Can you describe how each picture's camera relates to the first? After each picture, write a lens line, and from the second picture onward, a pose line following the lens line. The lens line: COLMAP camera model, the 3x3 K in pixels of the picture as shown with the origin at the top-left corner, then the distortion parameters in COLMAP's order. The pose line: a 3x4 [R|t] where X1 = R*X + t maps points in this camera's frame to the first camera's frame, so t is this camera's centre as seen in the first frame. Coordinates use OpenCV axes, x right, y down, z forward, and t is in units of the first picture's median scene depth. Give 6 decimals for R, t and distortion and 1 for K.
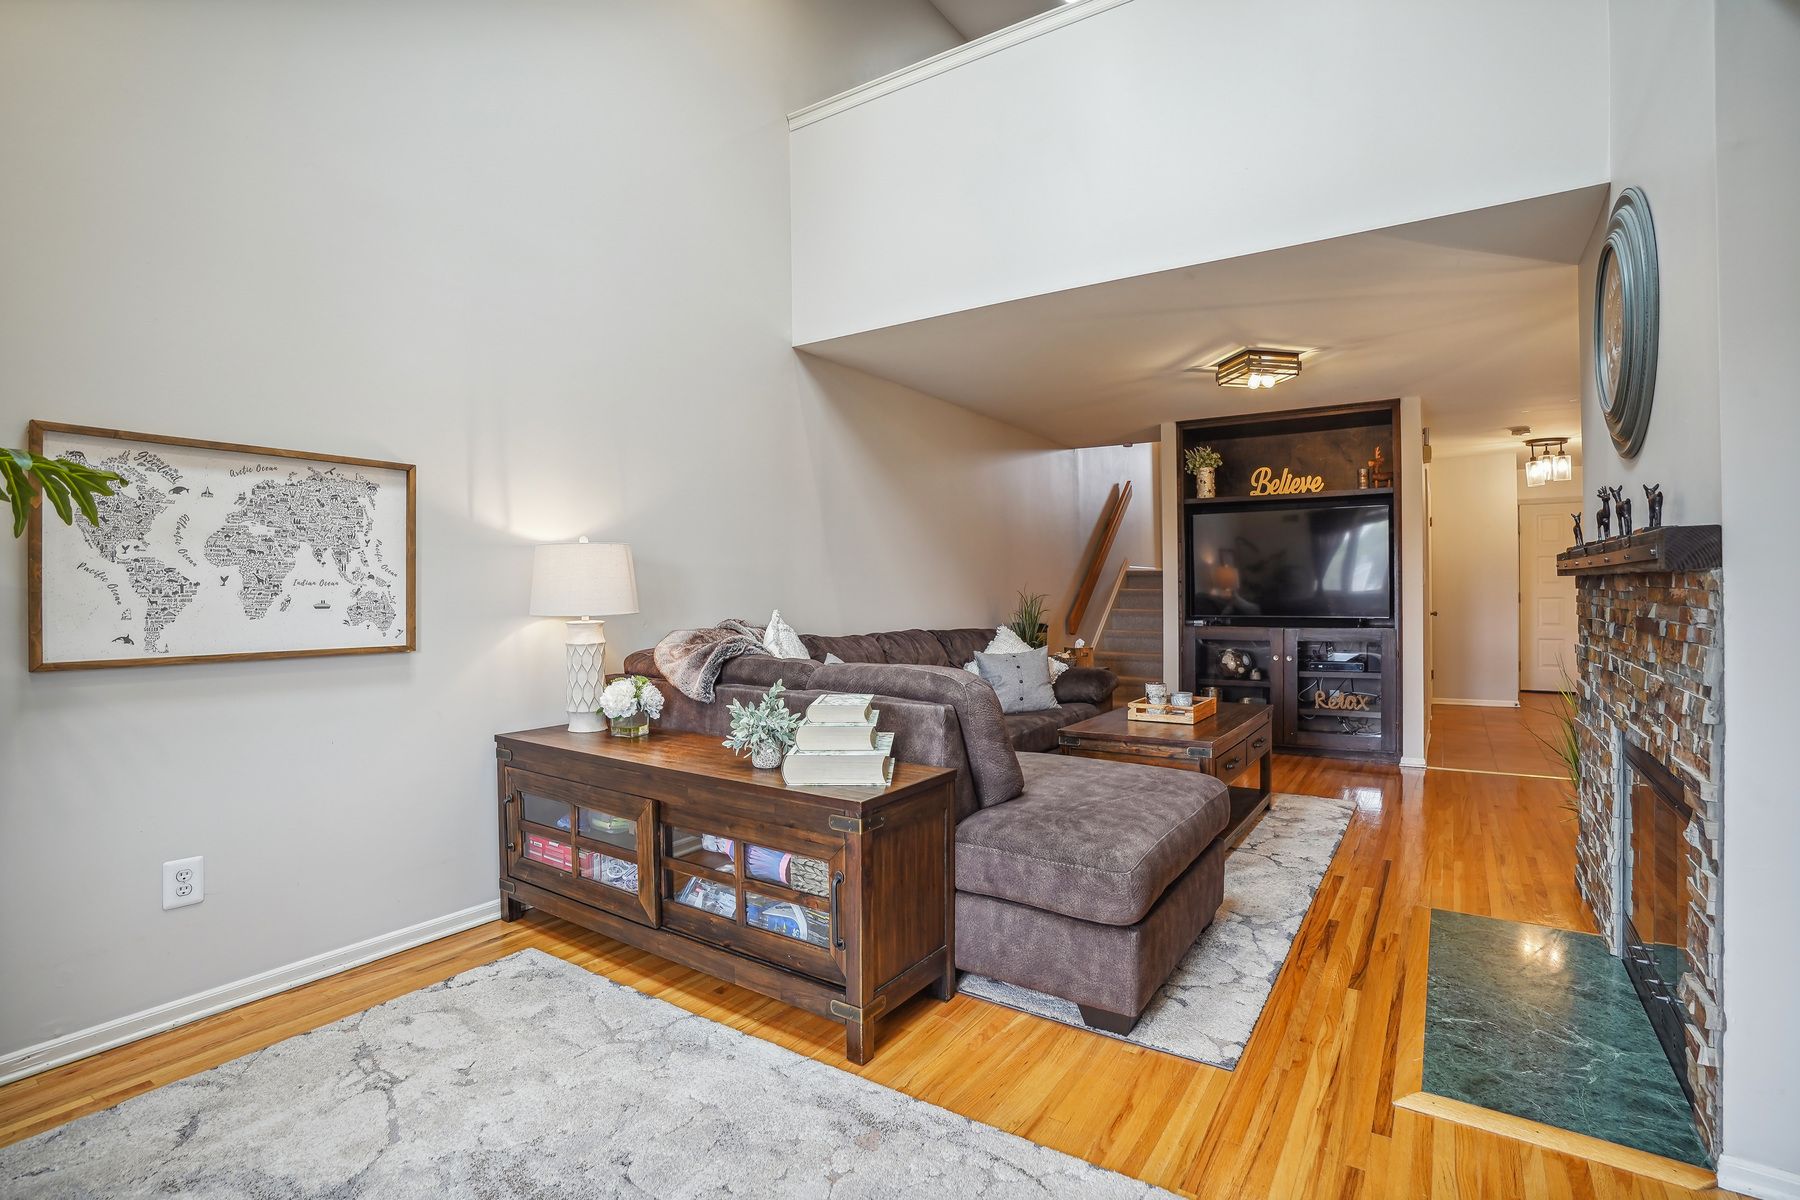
lens RADIAL K [[840.8, 0, 910.7], [0, 840.8, 594.4], [0, 0, 1]] dist [-0.062953, 0.022384]
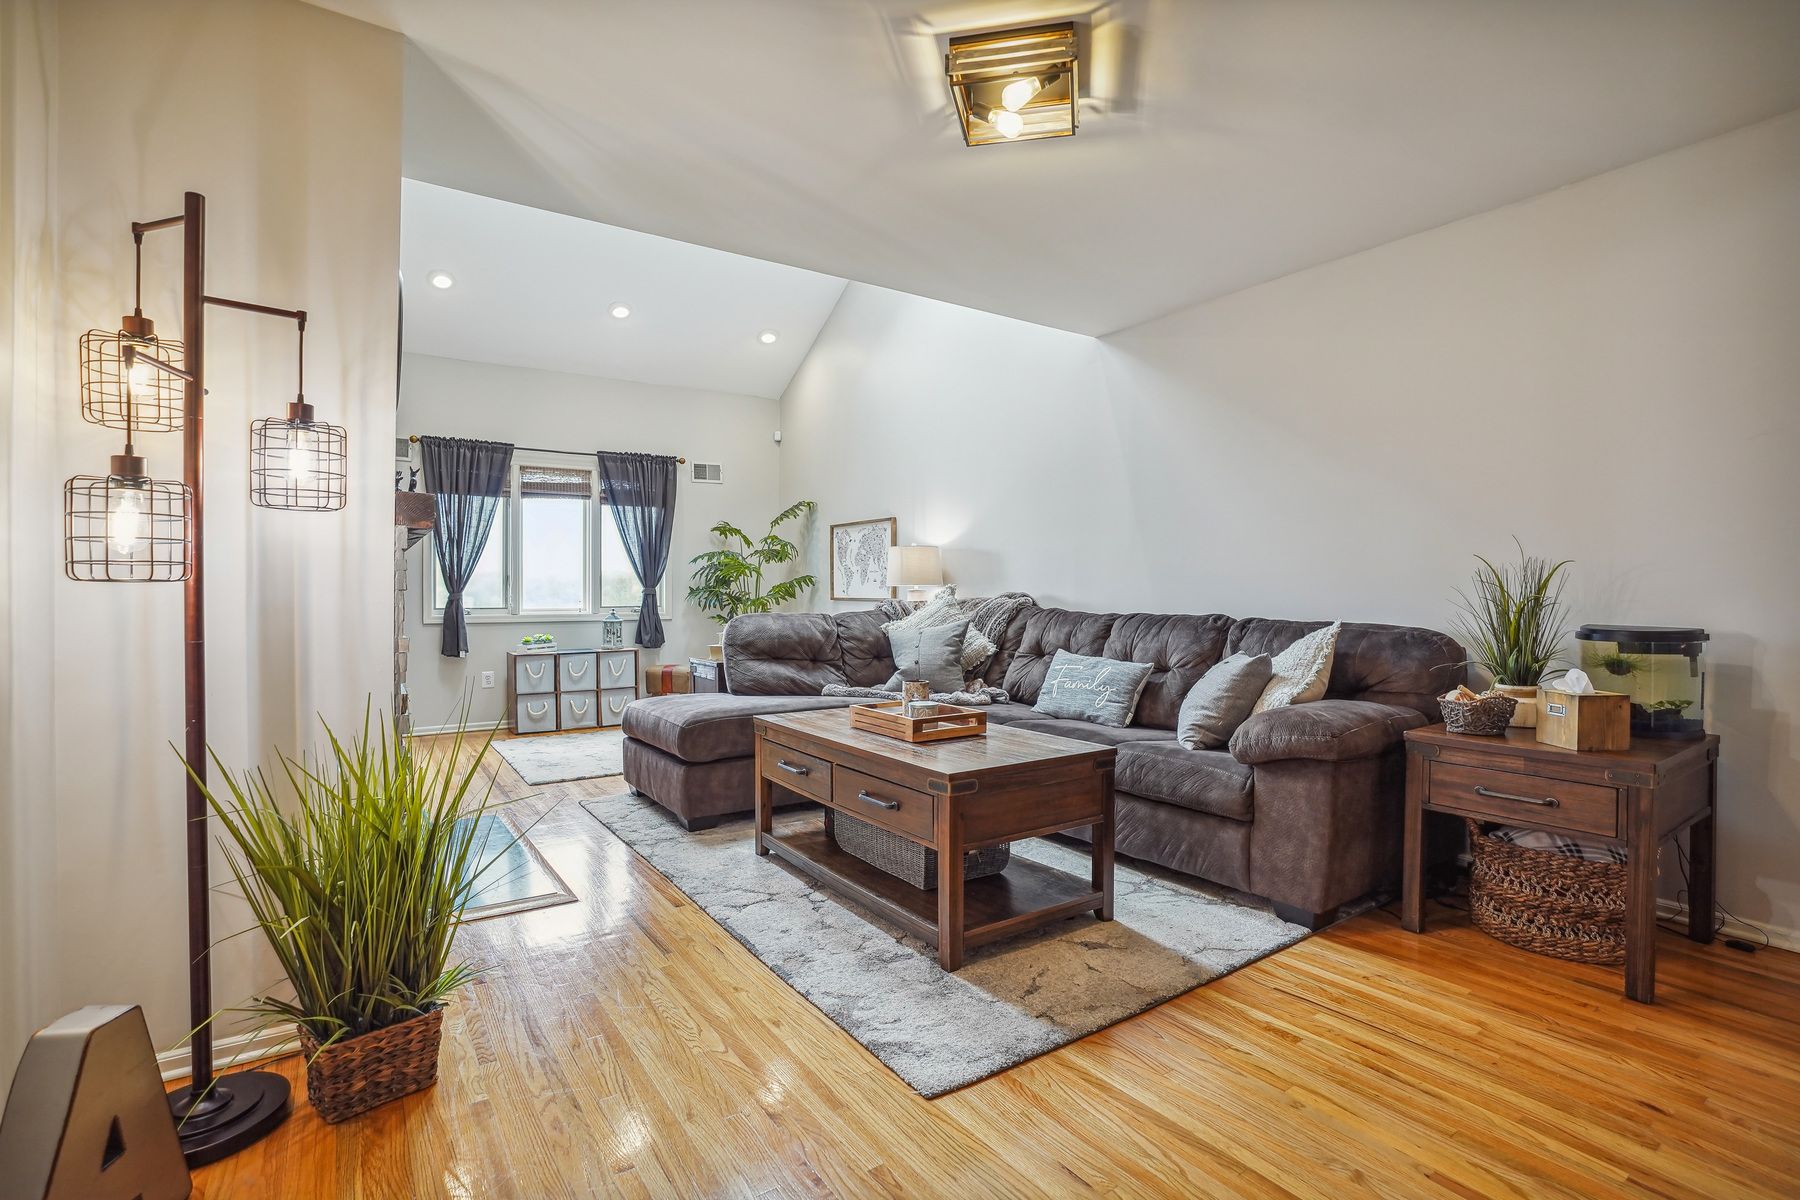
lens RADIAL K [[839.6, 0, 898.4], [0, 839.6, 592.6], [0, 0, 1]] dist [-0.061990, 0.021990]
pose [[-0.380004, 0.008744, -0.924944, 1.100694], [0.003510, 0.999962, 0.008011, 0.020981], [0.924978, -0.000202, -0.380020, 1.388366]]
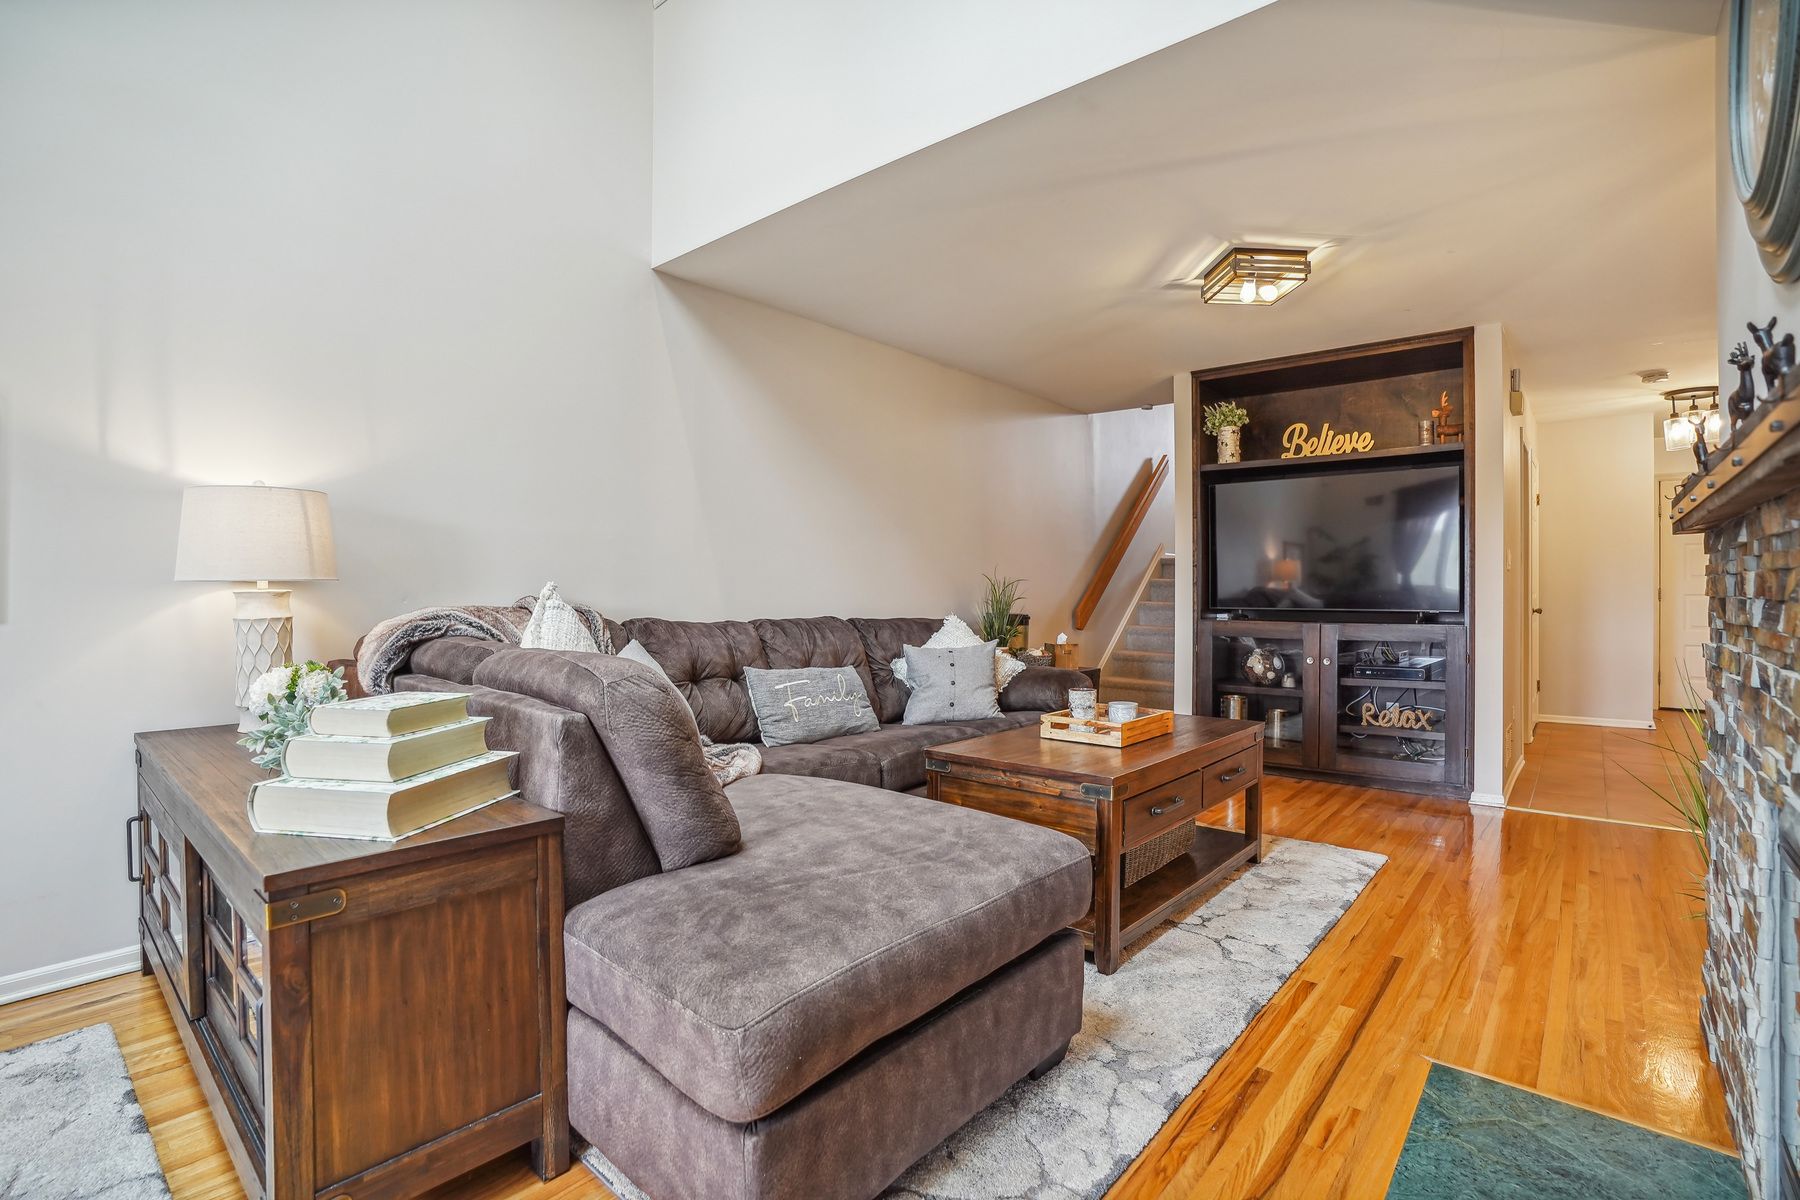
lens RADIAL K [[839.6, 0, 898.4], [0, 839.6, 592.6], [0, 0, 1]] dist [-0.061990, 0.021990]
pose [[0.991738, 0.008695, -0.127984, 0.248239], [-0.008785, 0.999961, -0.000143, 0.024634], [0.127978, 0.001266, 0.991776, 0.269288]]
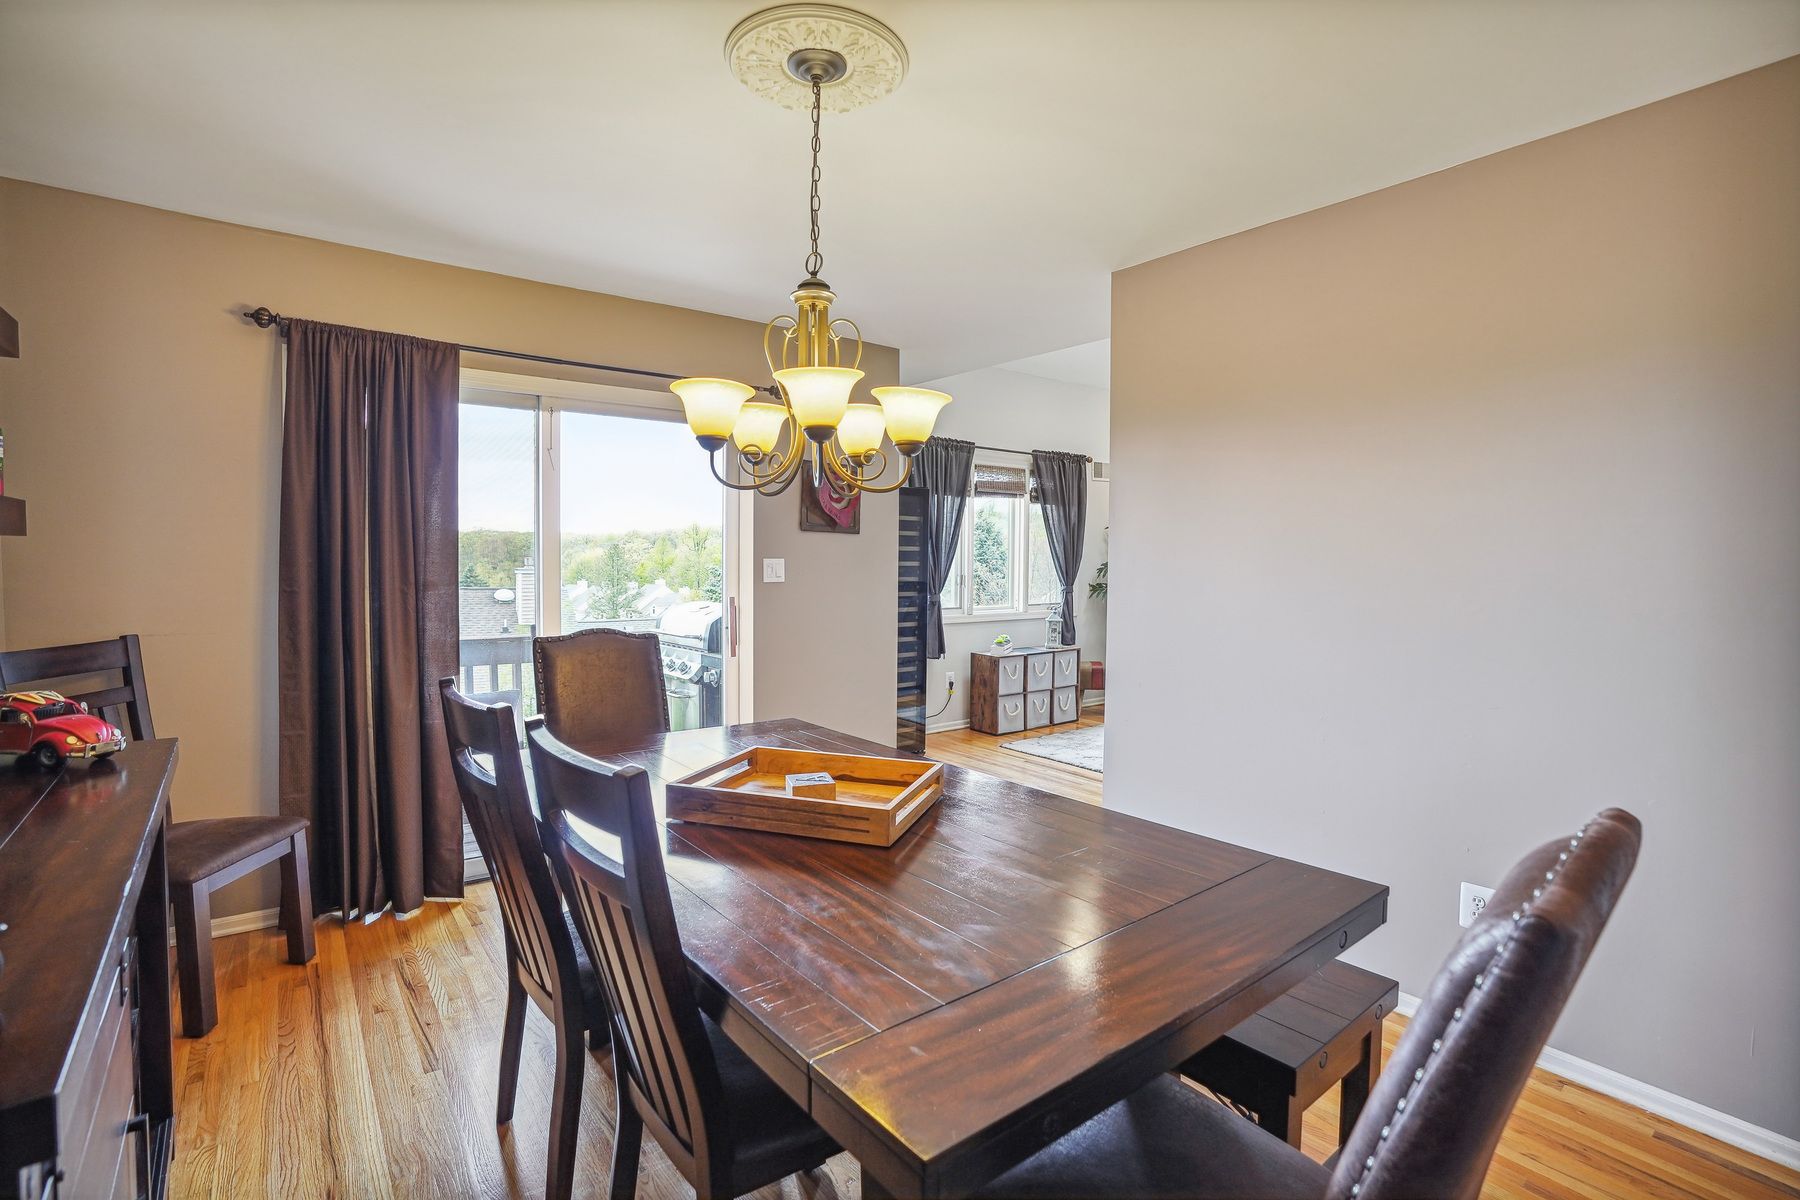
lens RADIAL K [[839.6, 0, 898.4], [0, 839.6, 592.6], [0, 0, 1]] dist [-0.061990, 0.021990]
pose [[-0.322758, 0.044996, -0.945411, 1.510576], [-0.007779, 0.998709, 0.050189, -0.055236], [0.946449, 0.023553, -0.321992, 0.390194]]
